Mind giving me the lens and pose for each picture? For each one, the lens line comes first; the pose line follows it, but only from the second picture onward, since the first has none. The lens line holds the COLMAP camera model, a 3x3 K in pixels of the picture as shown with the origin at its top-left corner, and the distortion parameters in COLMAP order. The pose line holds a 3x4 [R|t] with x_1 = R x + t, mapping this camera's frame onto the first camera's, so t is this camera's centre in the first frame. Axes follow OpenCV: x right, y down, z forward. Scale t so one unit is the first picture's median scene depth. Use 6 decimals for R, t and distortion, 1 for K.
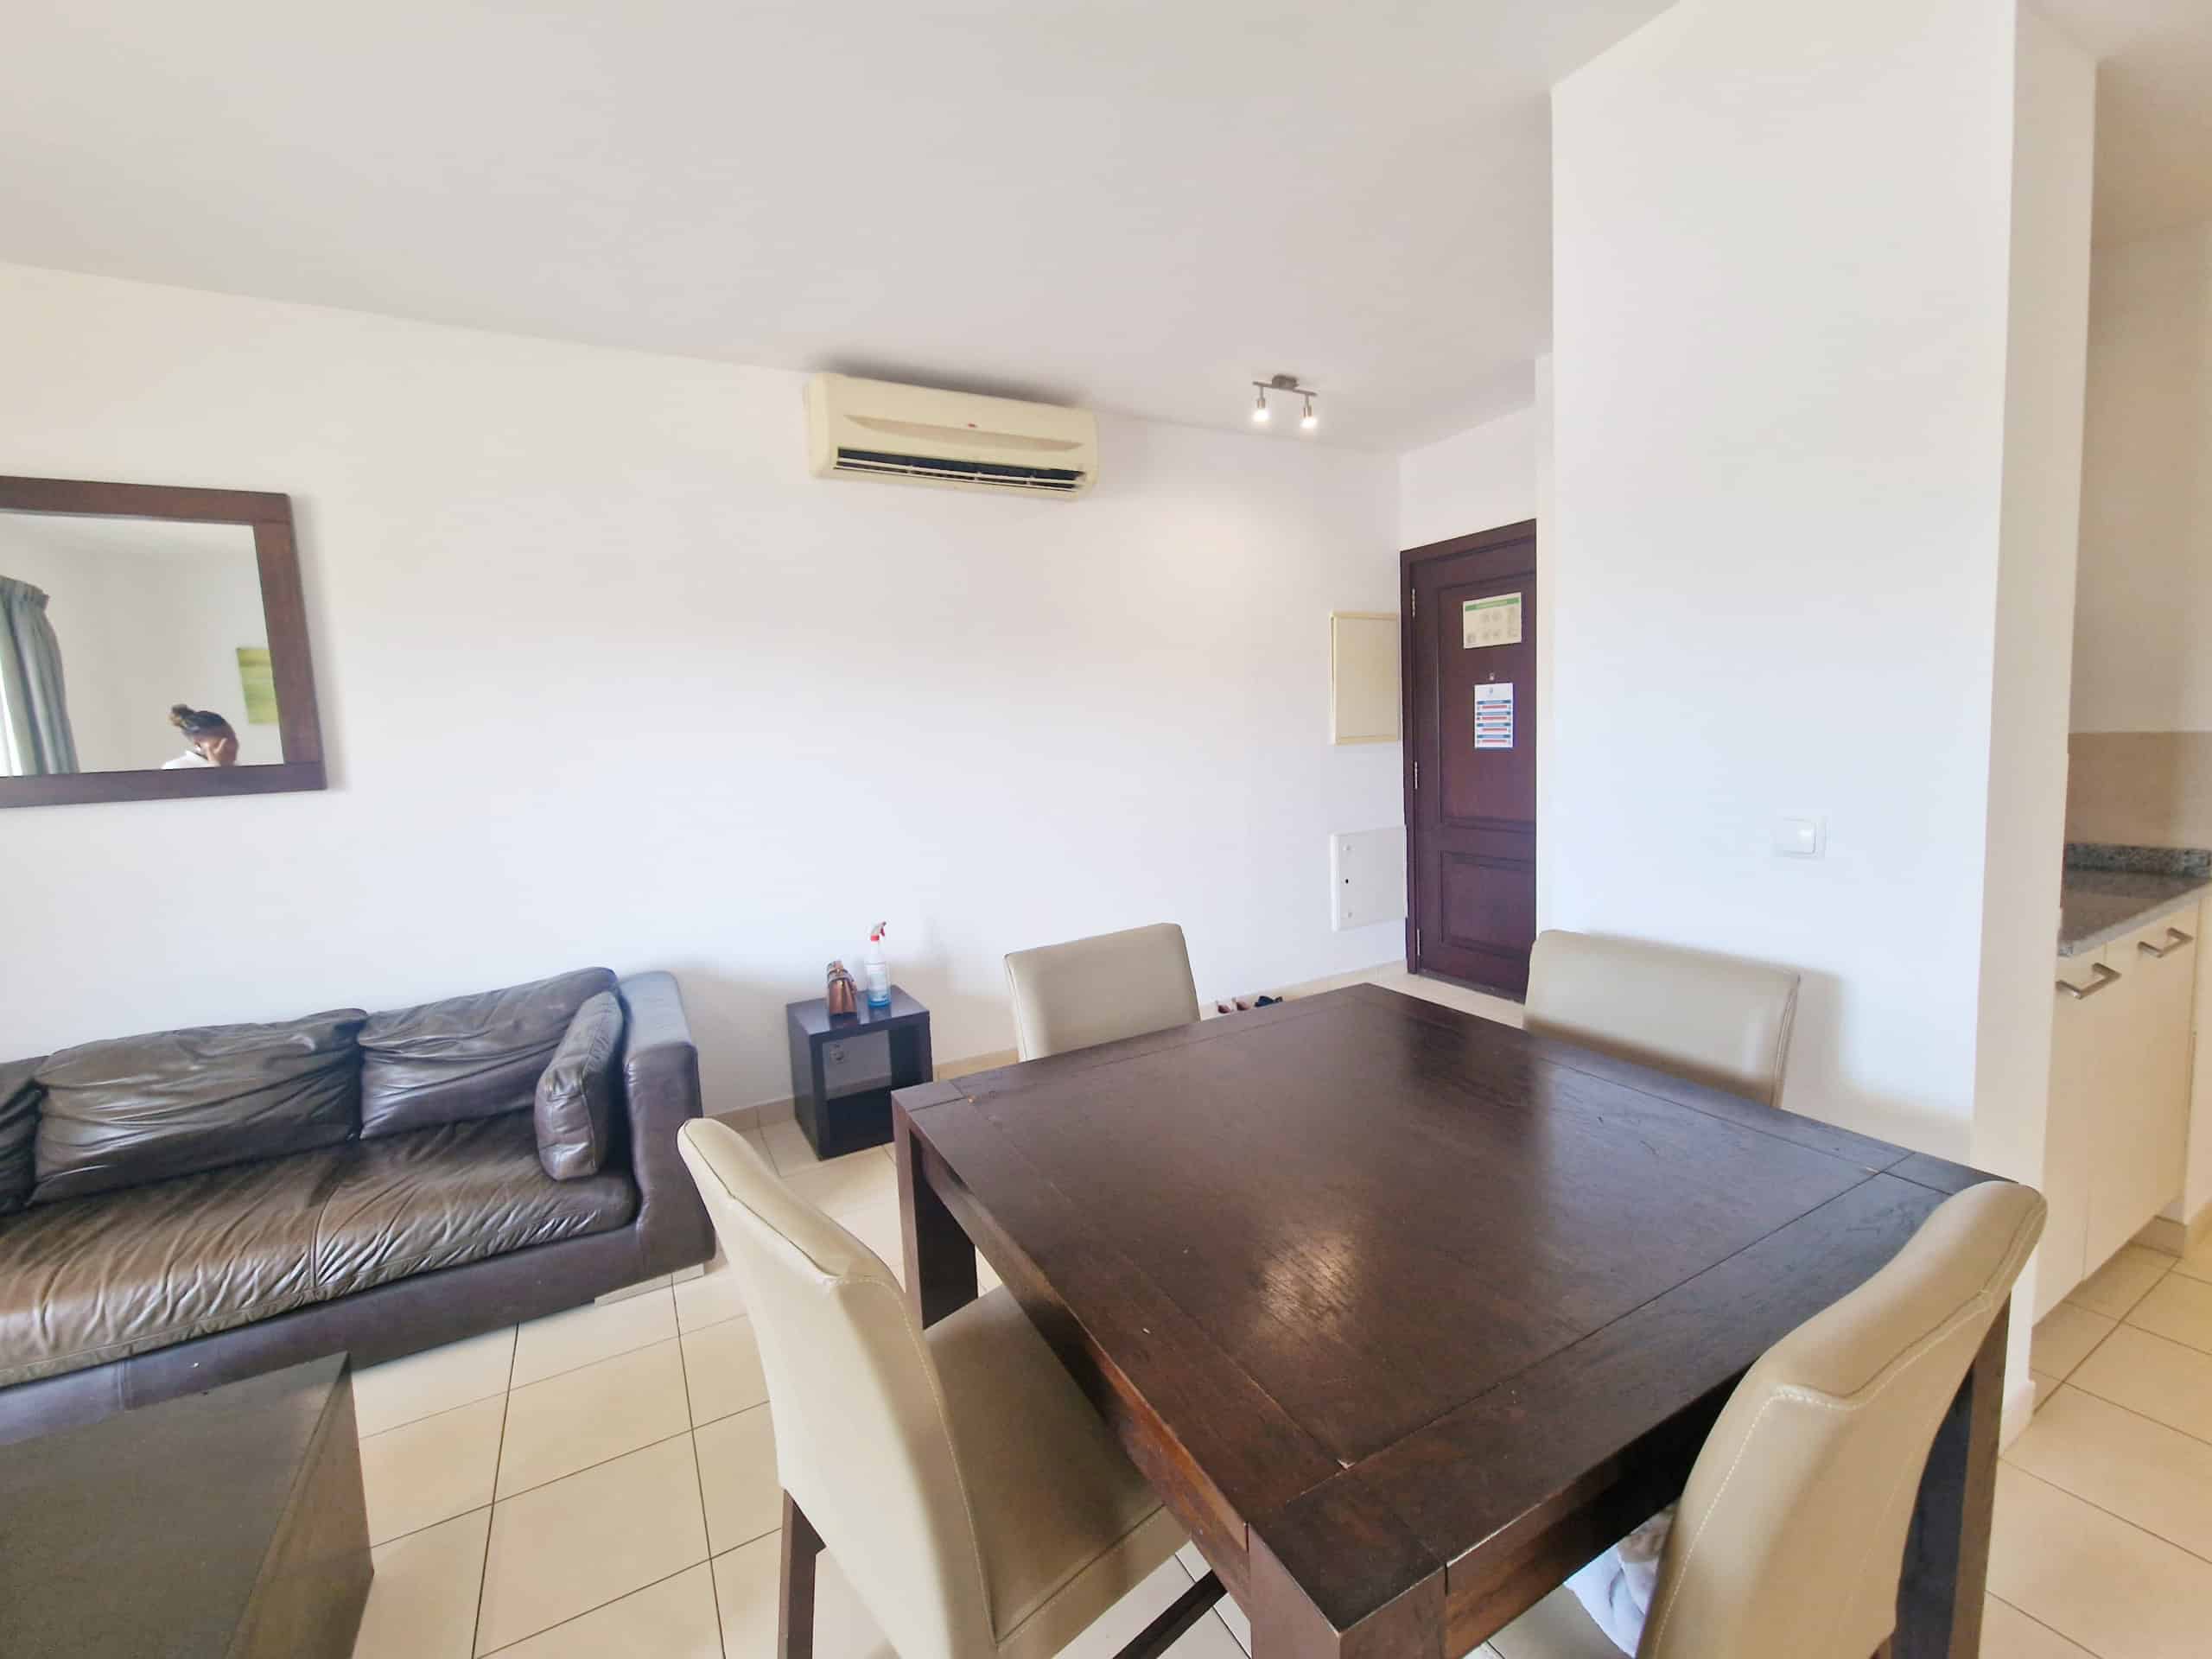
lens RADIAL K [[915.9, 0, 1107.2], [0, 915.9, 828.8], [0, 0, 1]] dist [-0.000007, -0.000537]
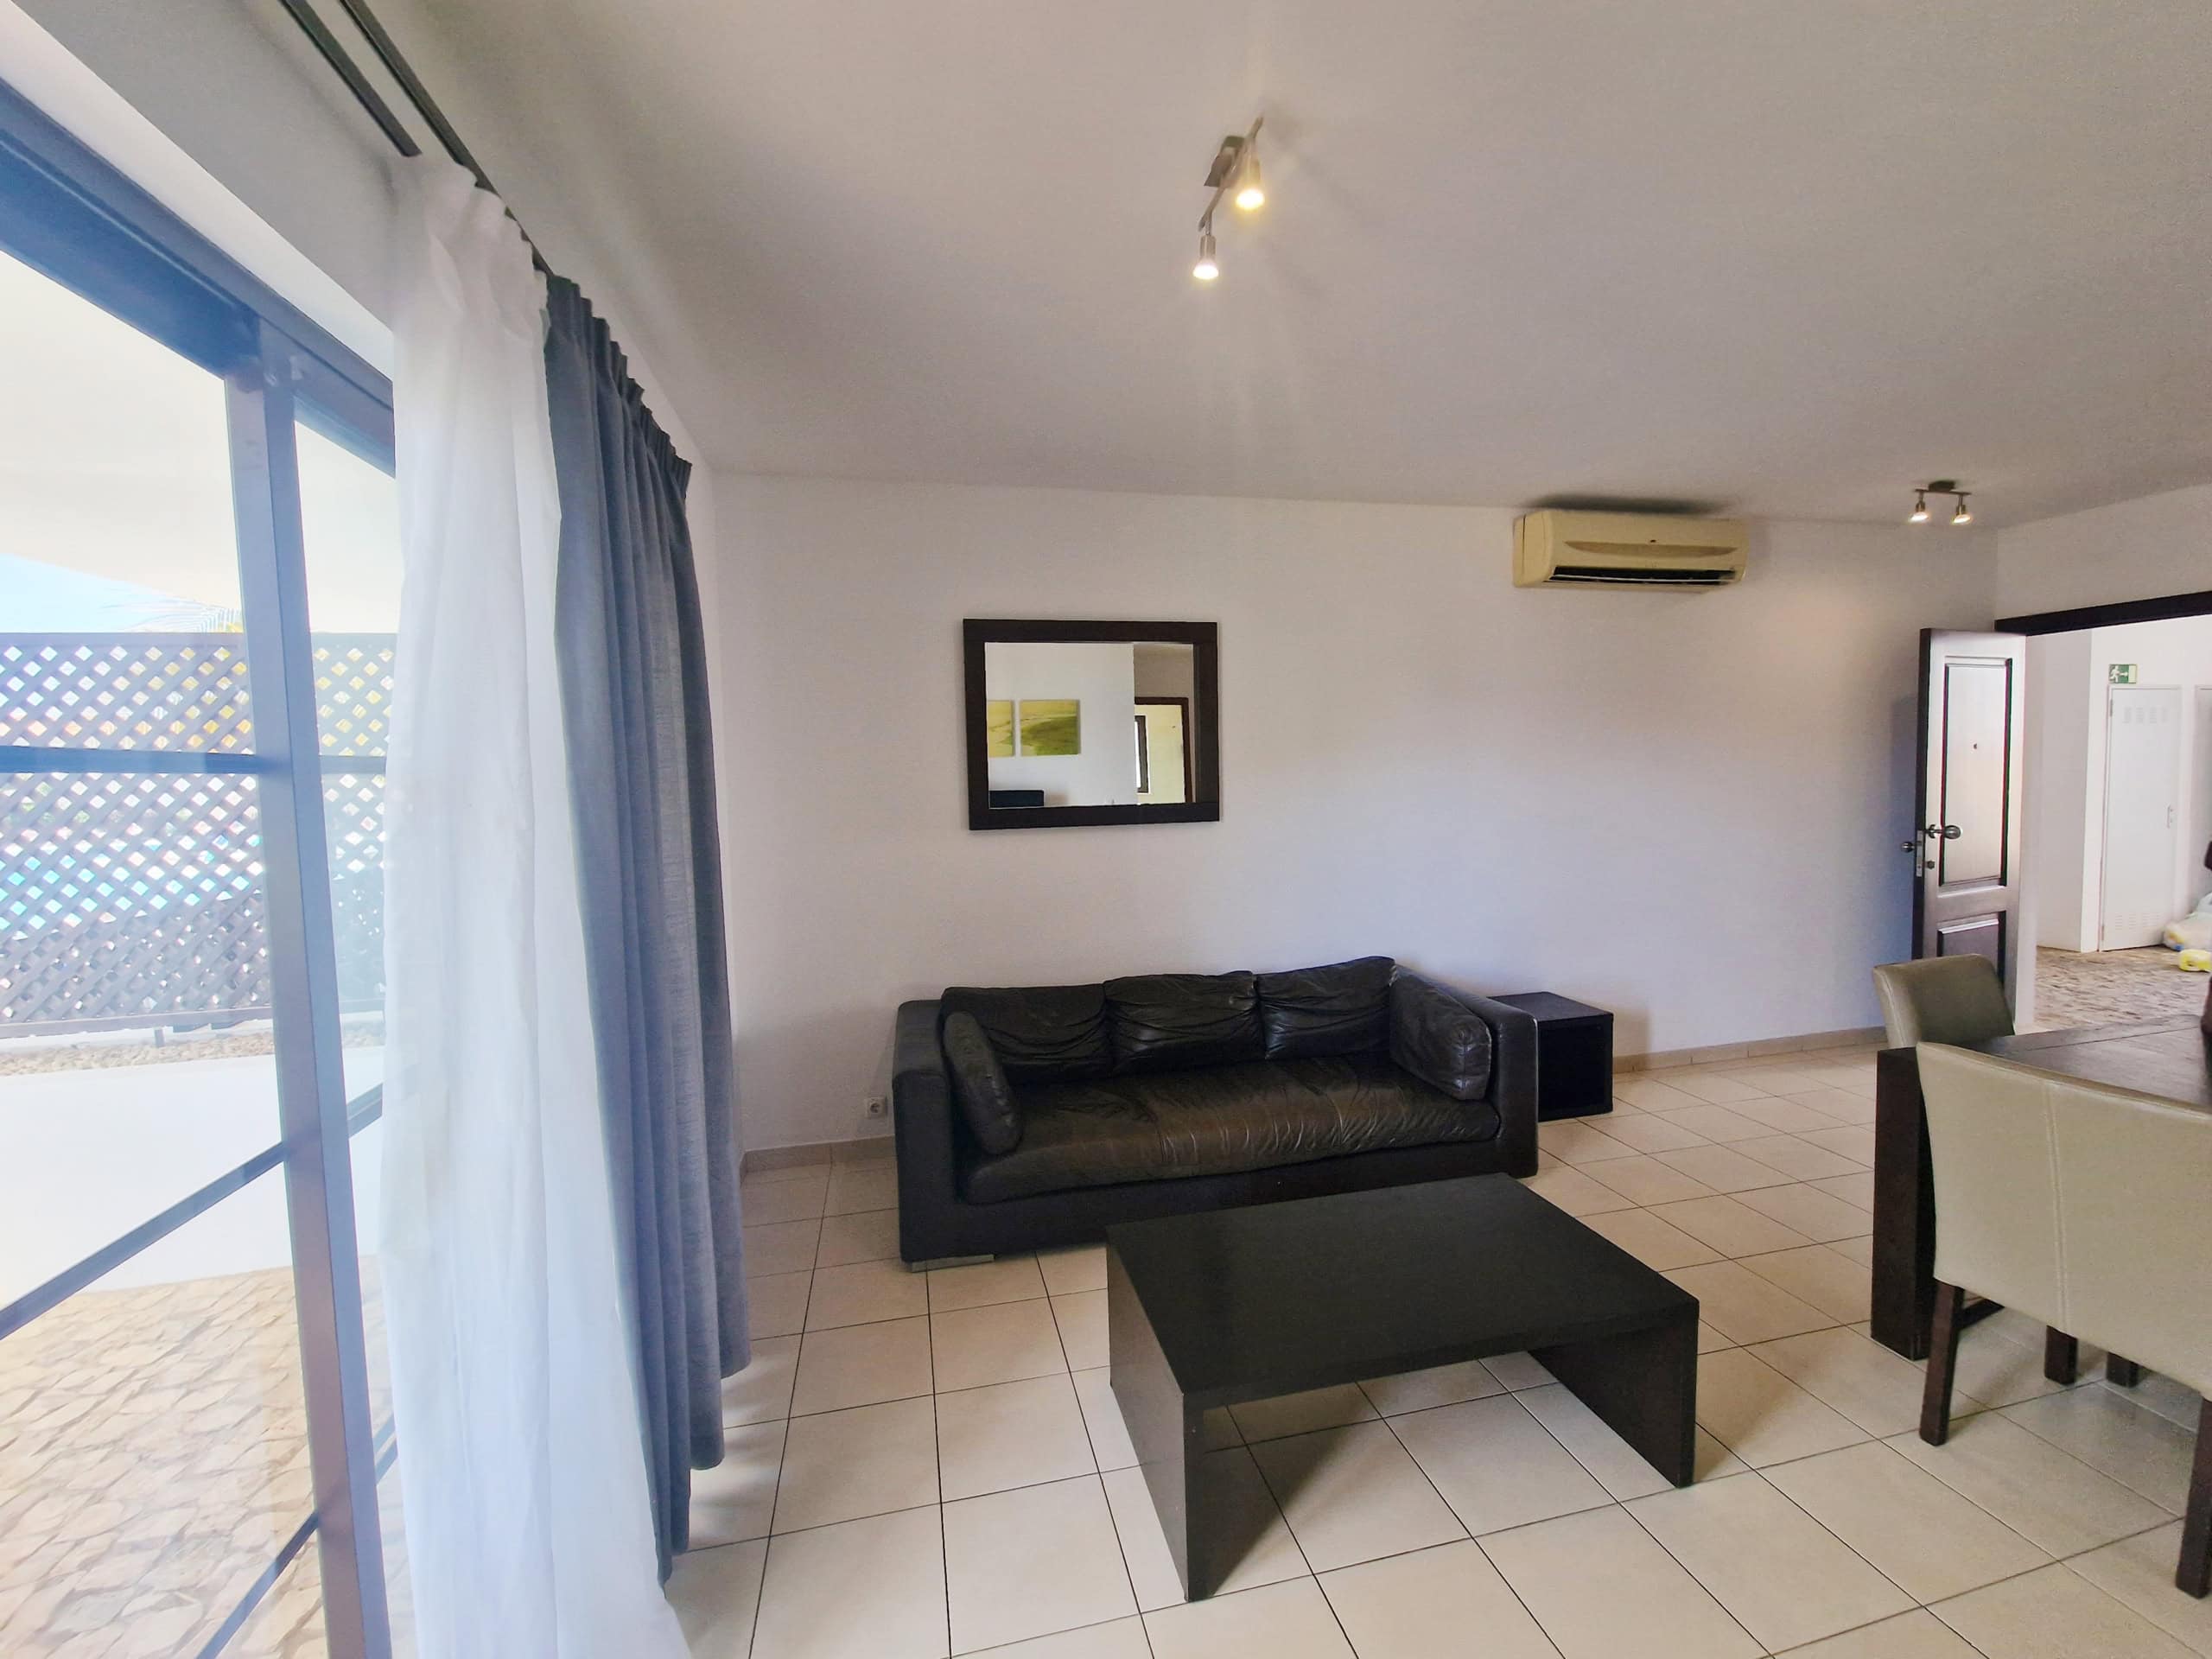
lens RADIAL K [[915.9, 0, 1108.8], [0, 915.9, 822.4], [0, 0, 1]] dist [-0.000007, -0.000537]
pose [[0.962363, 0.035512, -0.269439, -0.536966], [-0.047719, 0.998103, -0.038889, 0.023275], [0.267547, 0.050283, 0.962232, -0.388480]]
